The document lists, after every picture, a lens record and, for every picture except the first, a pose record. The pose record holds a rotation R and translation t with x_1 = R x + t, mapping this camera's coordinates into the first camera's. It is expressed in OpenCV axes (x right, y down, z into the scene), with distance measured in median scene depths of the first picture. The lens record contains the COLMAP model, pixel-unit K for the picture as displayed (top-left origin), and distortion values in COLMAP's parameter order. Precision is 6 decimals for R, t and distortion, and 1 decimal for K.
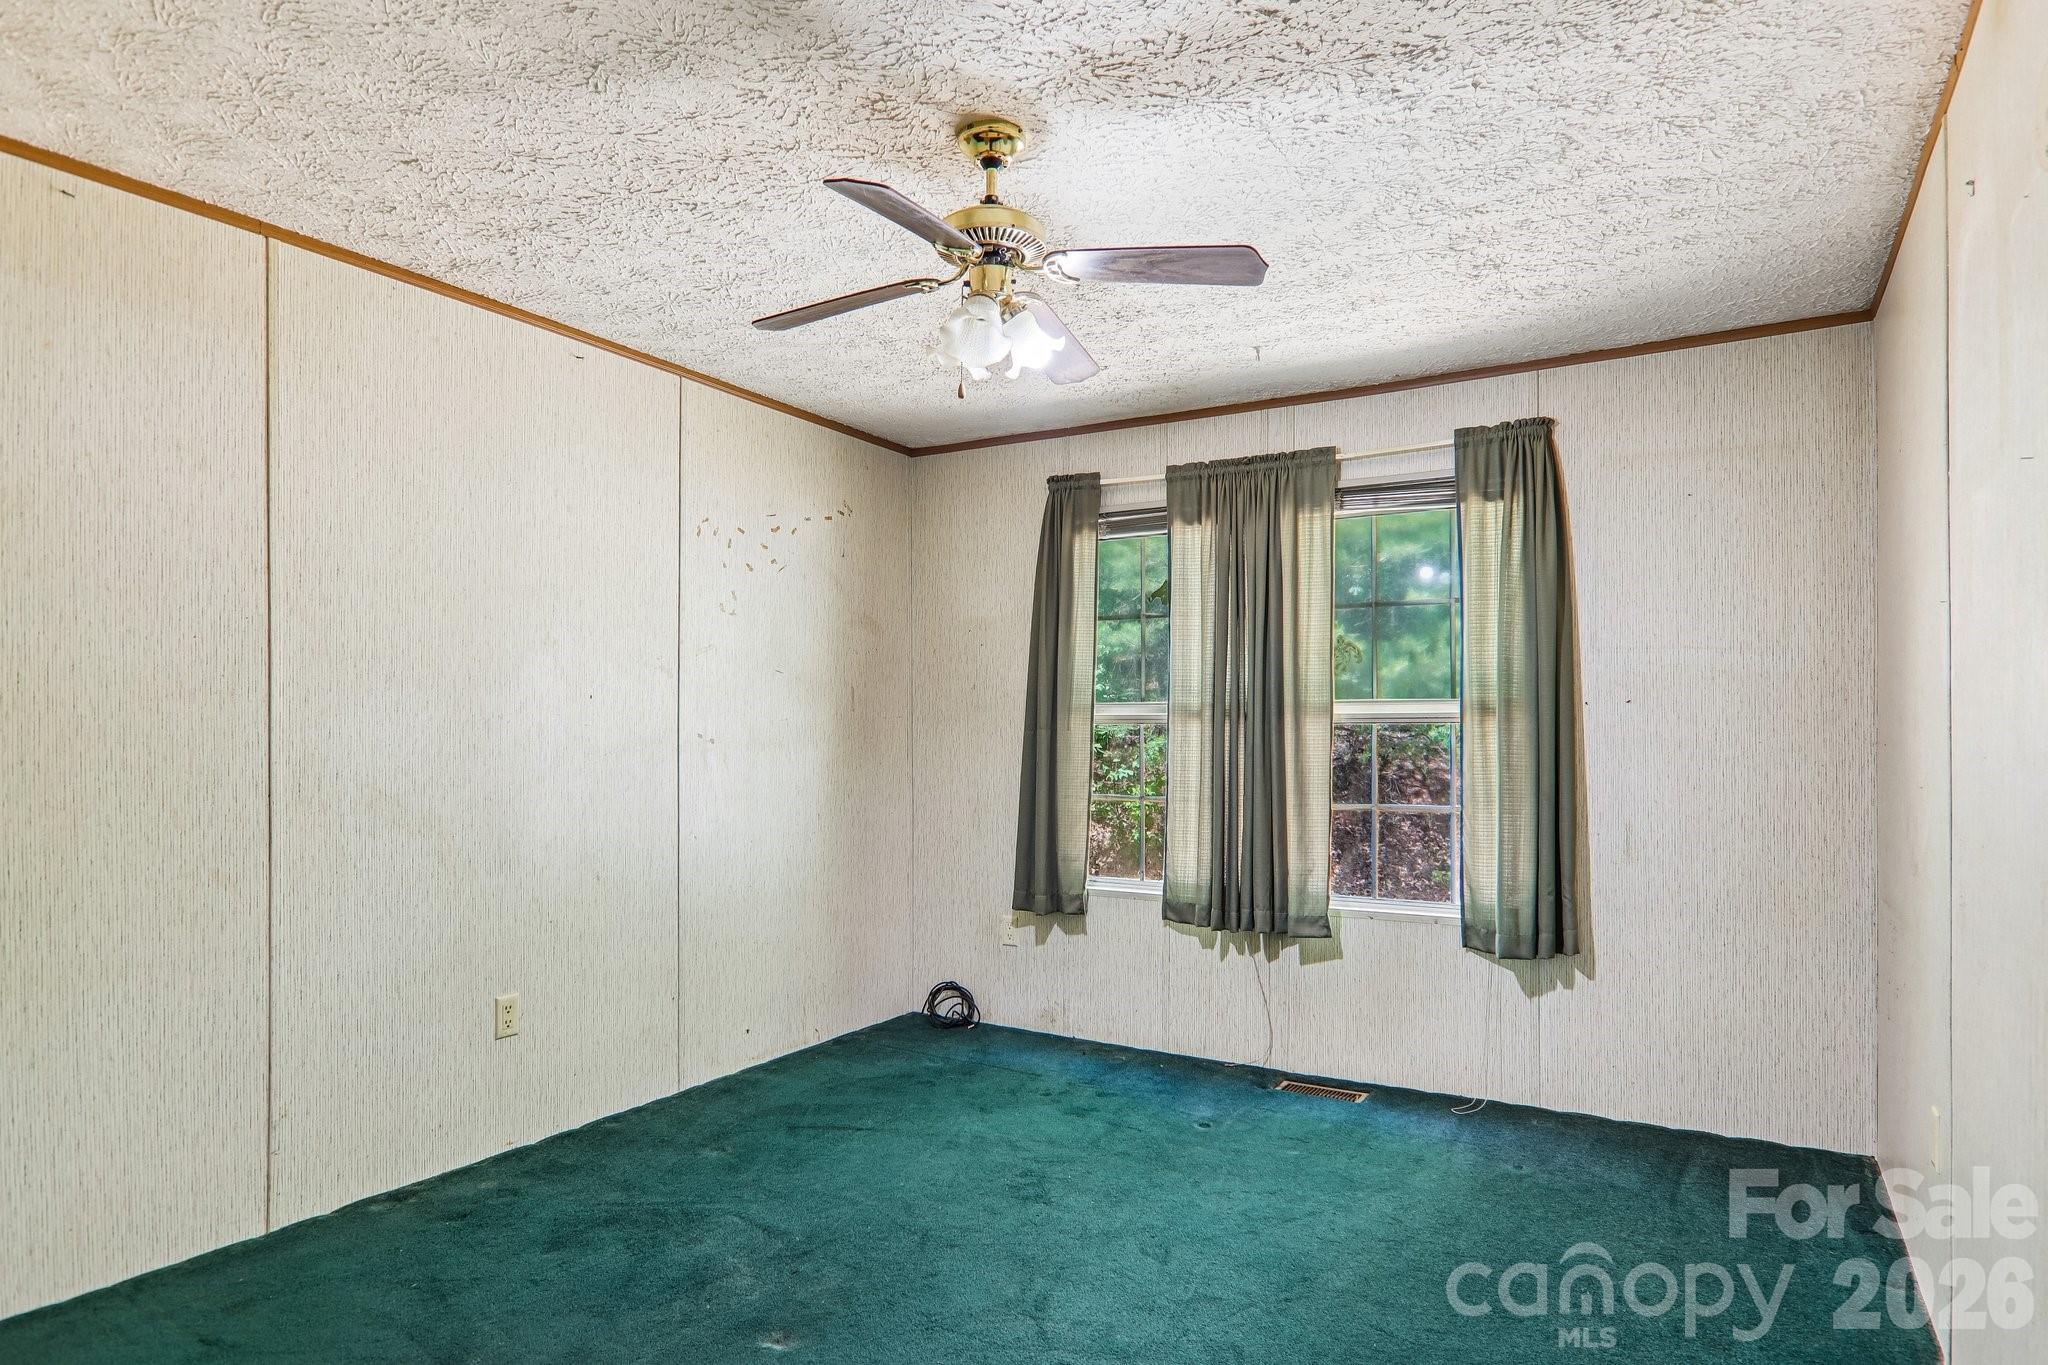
lens RADIAL K [[1178.3, 0, 1028.1], [0, 1178.3, 747.7], [0, 0, 1]] dist [0.005605, -0.017625]
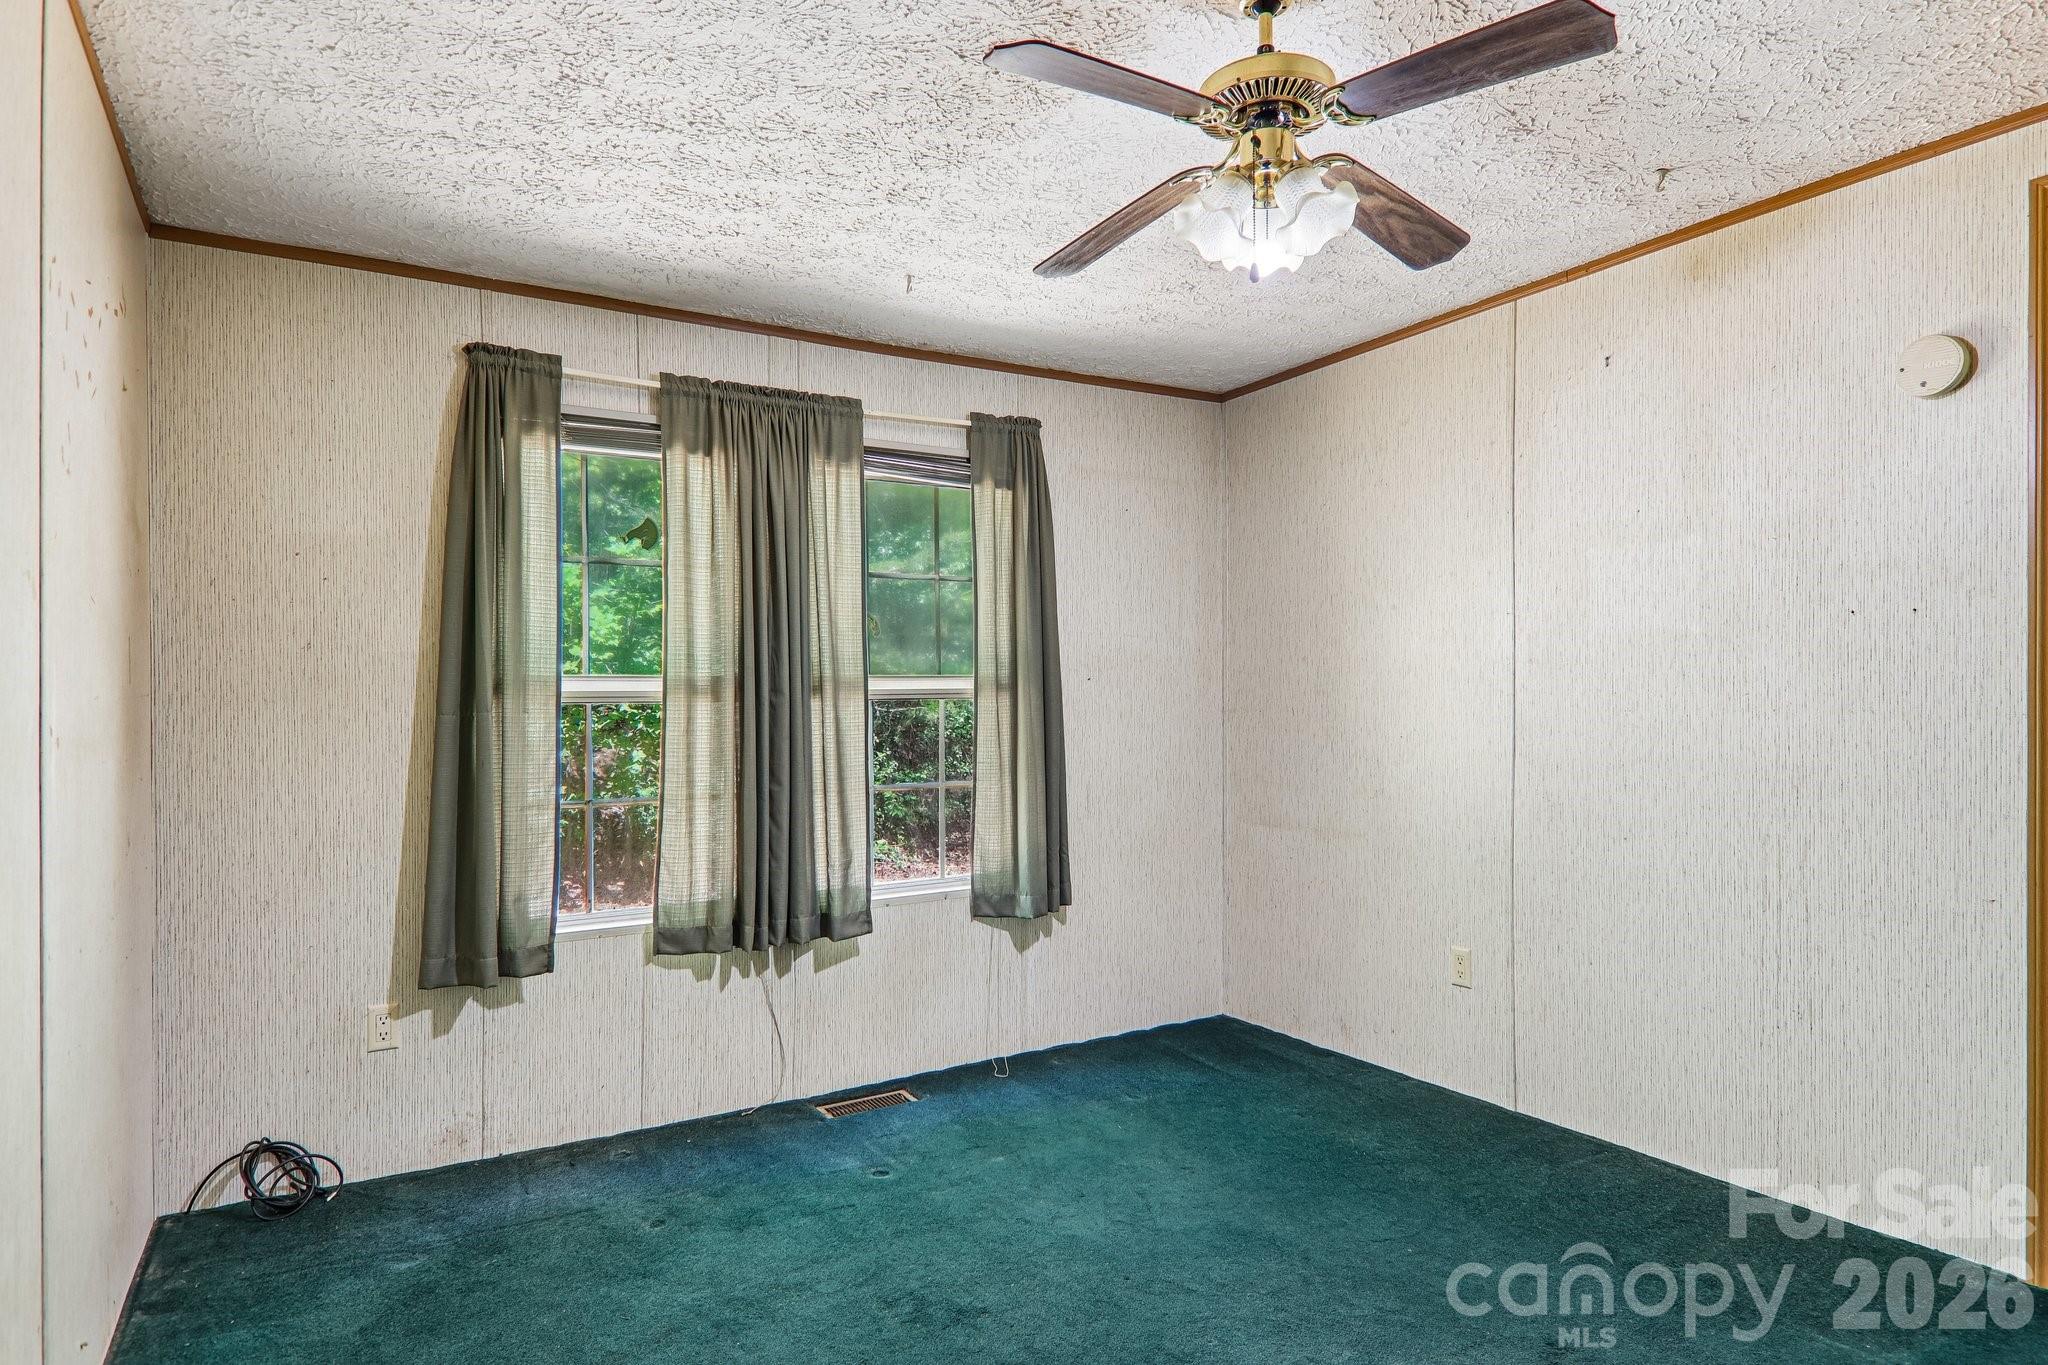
lens RADIAL K [[1189.5, 0, 1012.2], [0, 1189.5, 710.6], [0, 0, 1]] dist [0.006159, -0.017988]
pose [[0.468507, -0.010600, 0.883396, -0.499780], [0.030399, 0.999529, -0.004129, -0.004564], [-0.882937, 0.028789, 0.468608, 0.455346]]
